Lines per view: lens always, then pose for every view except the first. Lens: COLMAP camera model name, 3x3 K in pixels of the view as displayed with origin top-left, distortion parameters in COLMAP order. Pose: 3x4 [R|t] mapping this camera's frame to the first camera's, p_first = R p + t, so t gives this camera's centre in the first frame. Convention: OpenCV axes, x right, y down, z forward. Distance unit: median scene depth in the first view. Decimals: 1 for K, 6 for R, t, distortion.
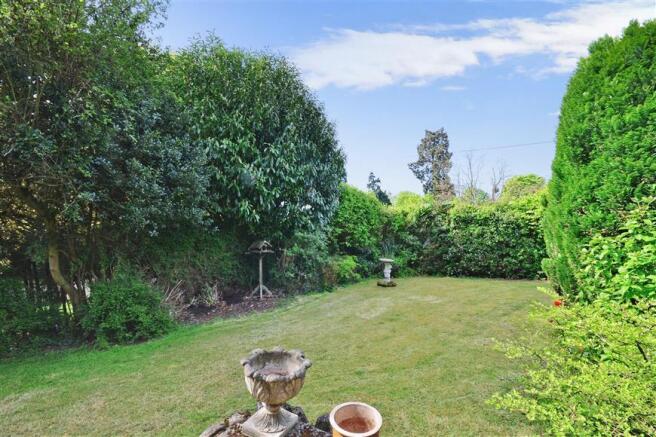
lens RADIAL K [[287.1, 0, 330.0], [0, 287.1, 219.7], [0, 0, 1]] dist [-0.002501, -0.000584]
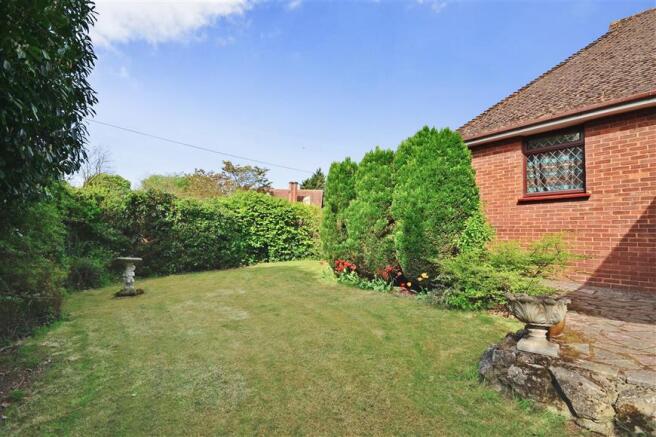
lens RADIAL K [[287.1, 0, 330.0], [0, 287.1, 219.7], [0, 0, 1]] dist [-0.002501, -0.000584]
pose [[0.251117, 0.064782, 0.965786, -0.350856], [-0.046431, 0.997416, -0.054831, 0.057050], [-0.966842, -0.031074, 0.253476, 0.321473]]
